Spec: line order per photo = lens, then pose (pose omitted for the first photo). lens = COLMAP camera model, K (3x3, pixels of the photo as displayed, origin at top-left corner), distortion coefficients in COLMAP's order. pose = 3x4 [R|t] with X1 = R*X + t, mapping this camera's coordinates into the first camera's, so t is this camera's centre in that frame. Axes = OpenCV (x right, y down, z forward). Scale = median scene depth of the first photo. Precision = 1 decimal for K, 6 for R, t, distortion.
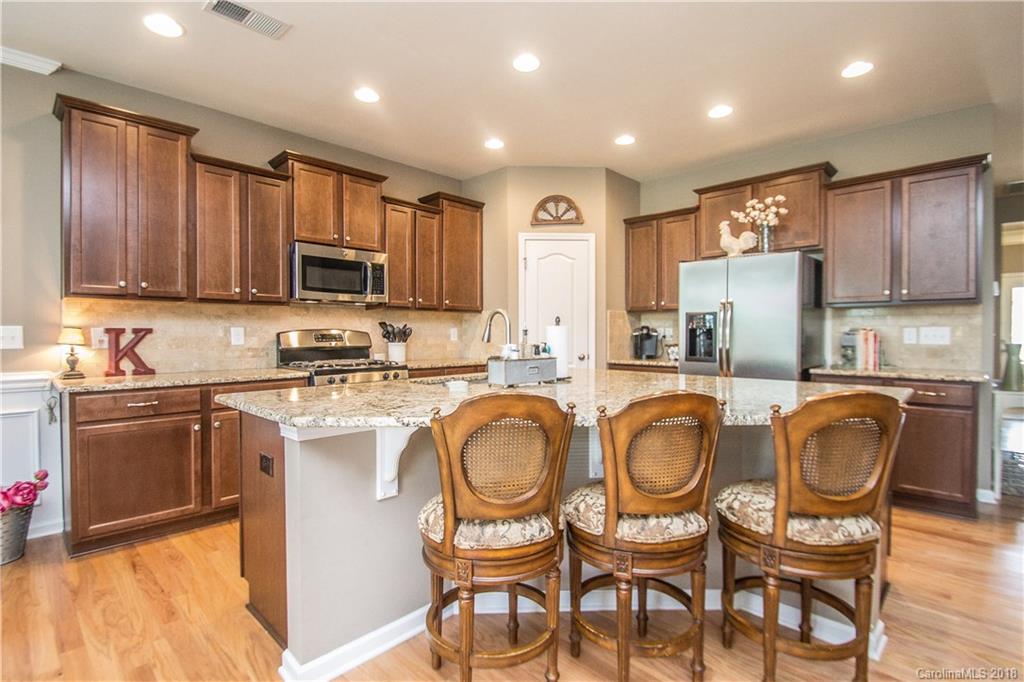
lens RADIAL K [[495.0, 0, 515.9], [0, 495.0, 333.0], [0, 0, 1]] dist [-0.002300, -0.001186]
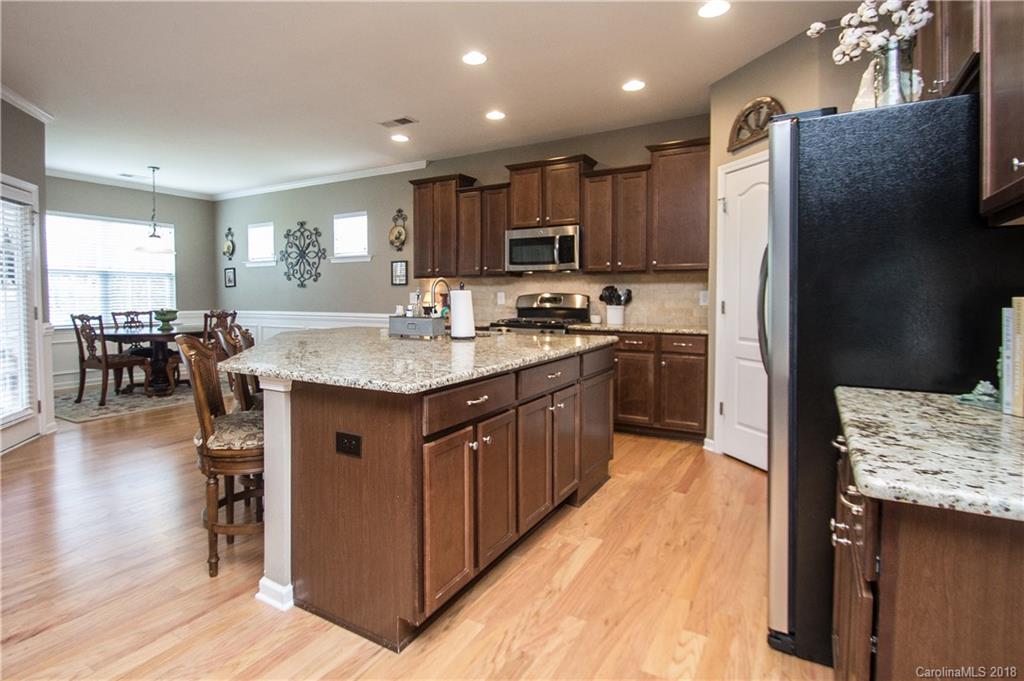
lens RADIAL K [[495.0, 0, 515.9], [0, 495.0, 332.5], [0, 0, 1]] dist [-0.002300, -0.001186]
pose [[0.270007, 0.063991, -0.960730, 0.815587], [-0.005455, 0.997875, 0.064932, 0.010675], [0.962843, -0.012291, 0.269782, 0.572837]]
